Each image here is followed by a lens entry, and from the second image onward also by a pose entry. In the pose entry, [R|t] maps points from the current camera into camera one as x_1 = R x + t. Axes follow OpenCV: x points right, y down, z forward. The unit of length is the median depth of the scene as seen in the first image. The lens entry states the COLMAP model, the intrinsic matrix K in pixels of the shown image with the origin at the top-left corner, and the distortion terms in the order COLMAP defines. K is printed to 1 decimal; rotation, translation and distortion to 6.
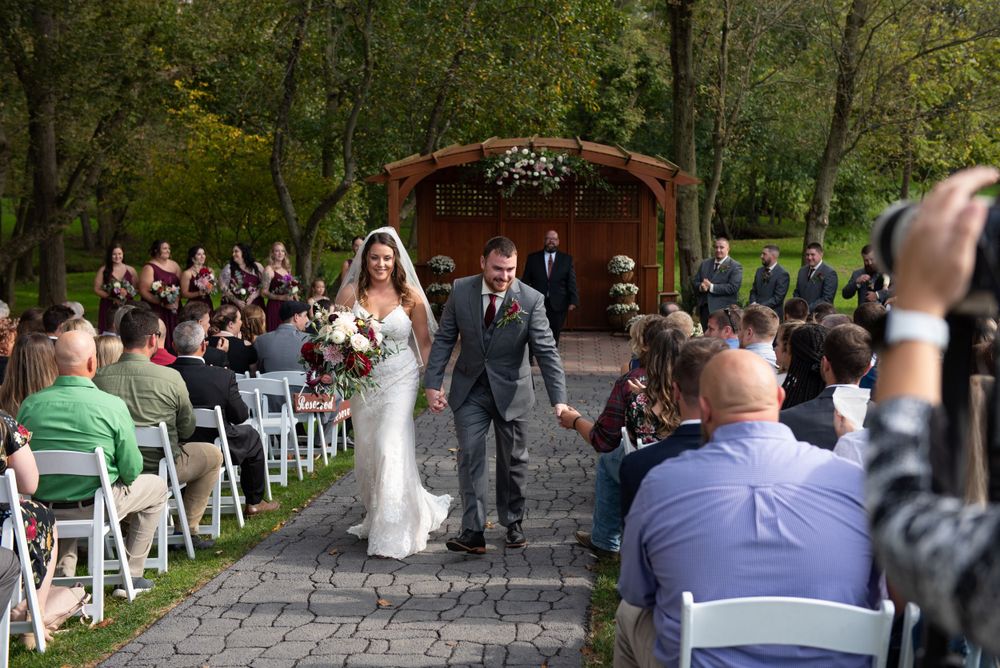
lens RADIAL K [[1448.9, 0, 499.6], [0, 1448.9, 335.6], [0, 0, 1]] dist [0.136071, 0.000000]
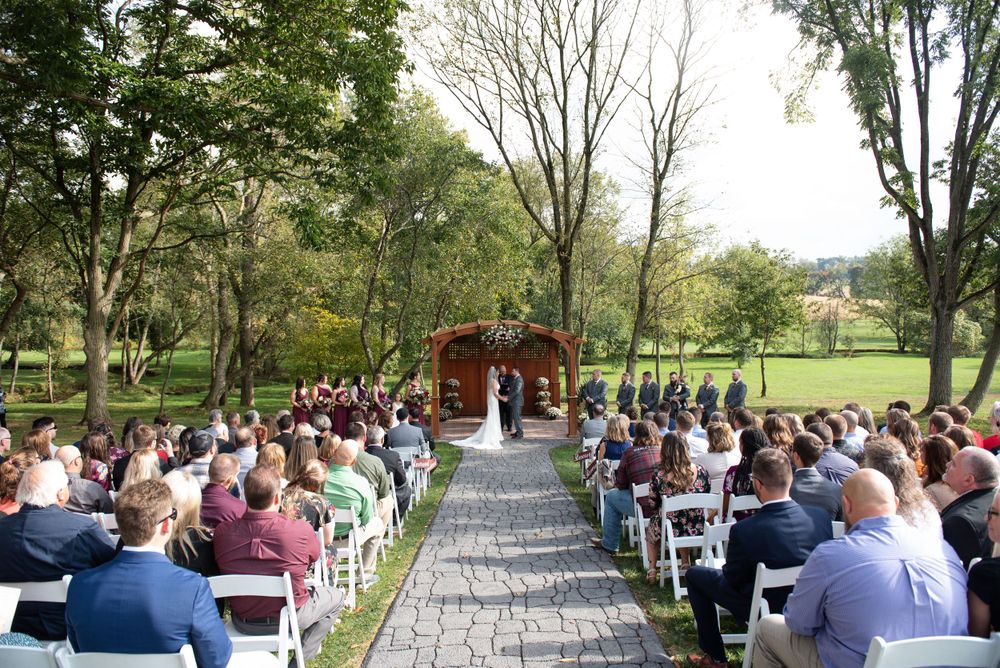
lens RADIAL K [[697.9, 0, 501.1], [0, 697.9, 328.2], [0, 0, 1]] dist [-0.051495, 0.002592]
pose [[0.997582, -0.007755, 0.069065, -0.050427], [0.016033, 0.992630, -0.120118, -0.010223], [-0.067625, 0.120935, 0.990354, 0.047959]]
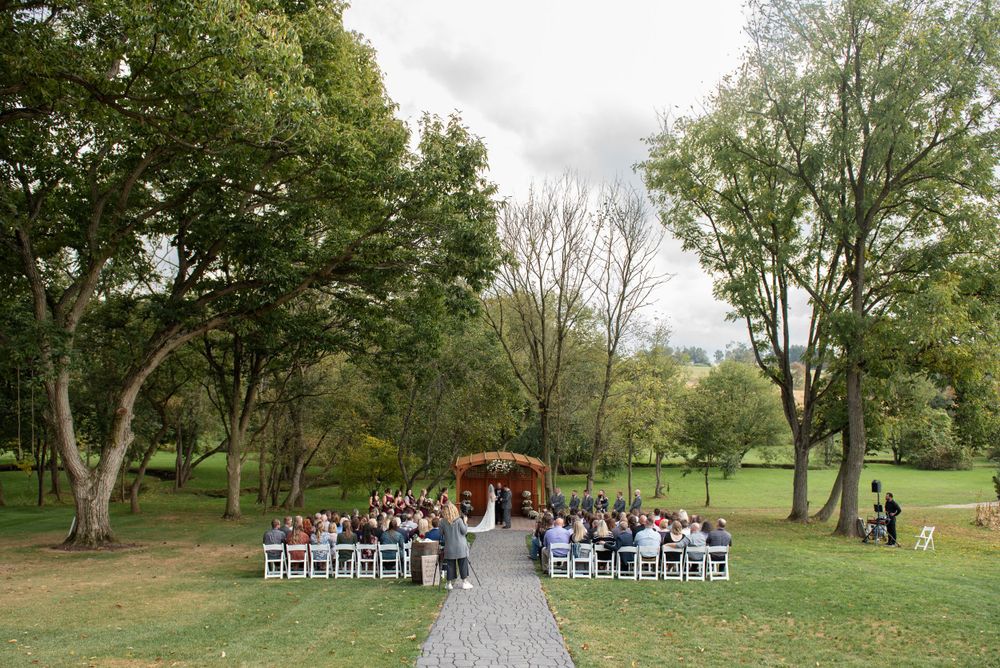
lens RADIAL K [[697.9, 0, 509.5], [0, 697.9, 390.4], [0, 0, 1]] dist [-0.051495, 0.002592]
pose [[0.997074, 0.012779, 0.075372, -0.081122], [0.001014, 0.983632, -0.180184, 0.000551], [-0.076441, 0.179733, 0.980741, -0.593170]]
